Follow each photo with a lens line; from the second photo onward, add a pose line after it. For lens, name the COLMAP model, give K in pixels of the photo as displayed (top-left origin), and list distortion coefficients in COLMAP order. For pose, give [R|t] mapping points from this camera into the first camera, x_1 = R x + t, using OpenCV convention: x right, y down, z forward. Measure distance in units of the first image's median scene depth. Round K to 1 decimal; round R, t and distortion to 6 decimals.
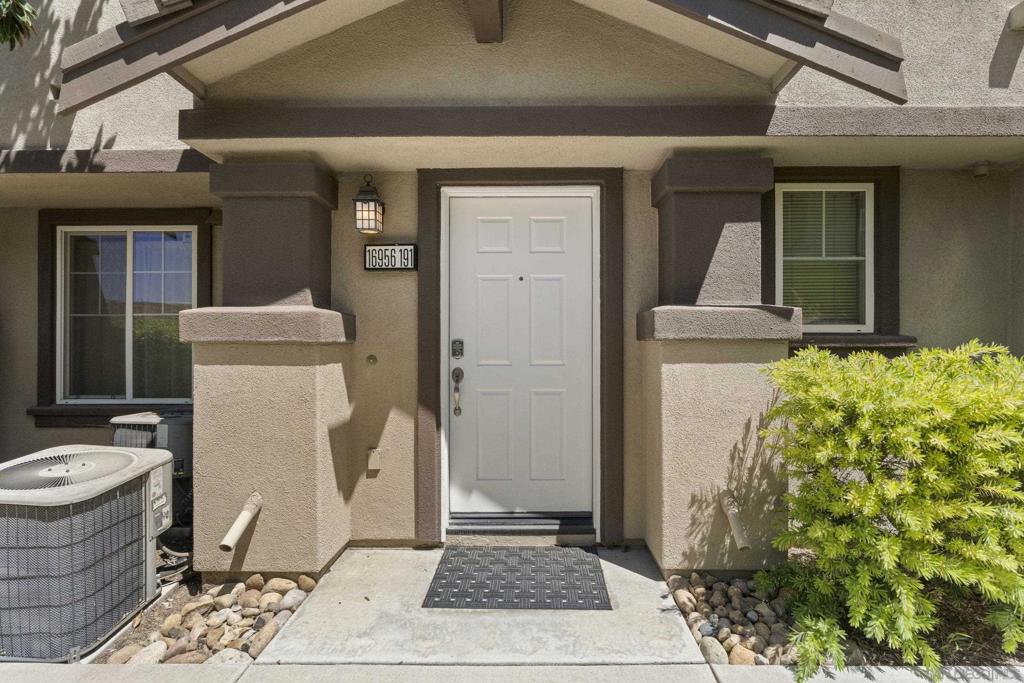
lens RADIAL K [[453.6, 0, 521.3], [0, 453.6, 343.4], [0, 0, 1]] dist [-0.006975, 0.001190]
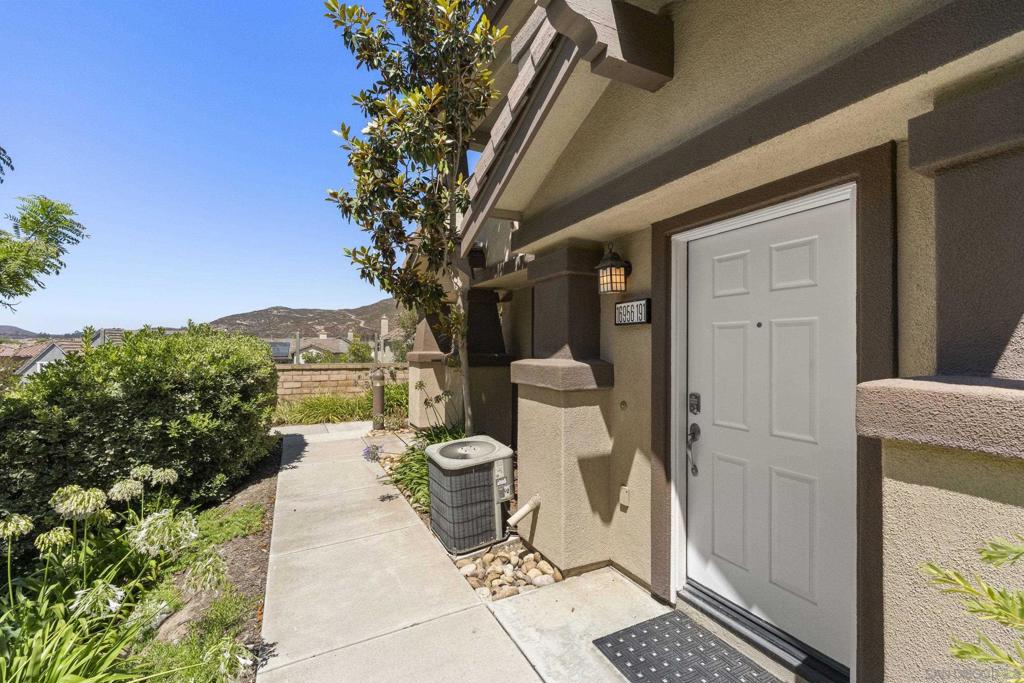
lens RADIAL K [[453.6, 0, 523.0], [0, 453.6, 341.7], [0, 0, 1]] dist [-0.006975, 0.001190]
pose [[0.447018, -0.004145, -0.894516, 0.562818], [-0.003807, 0.999971, -0.006536, -0.113107], [0.894517, 0.006327, 0.446989, 0.287465]]
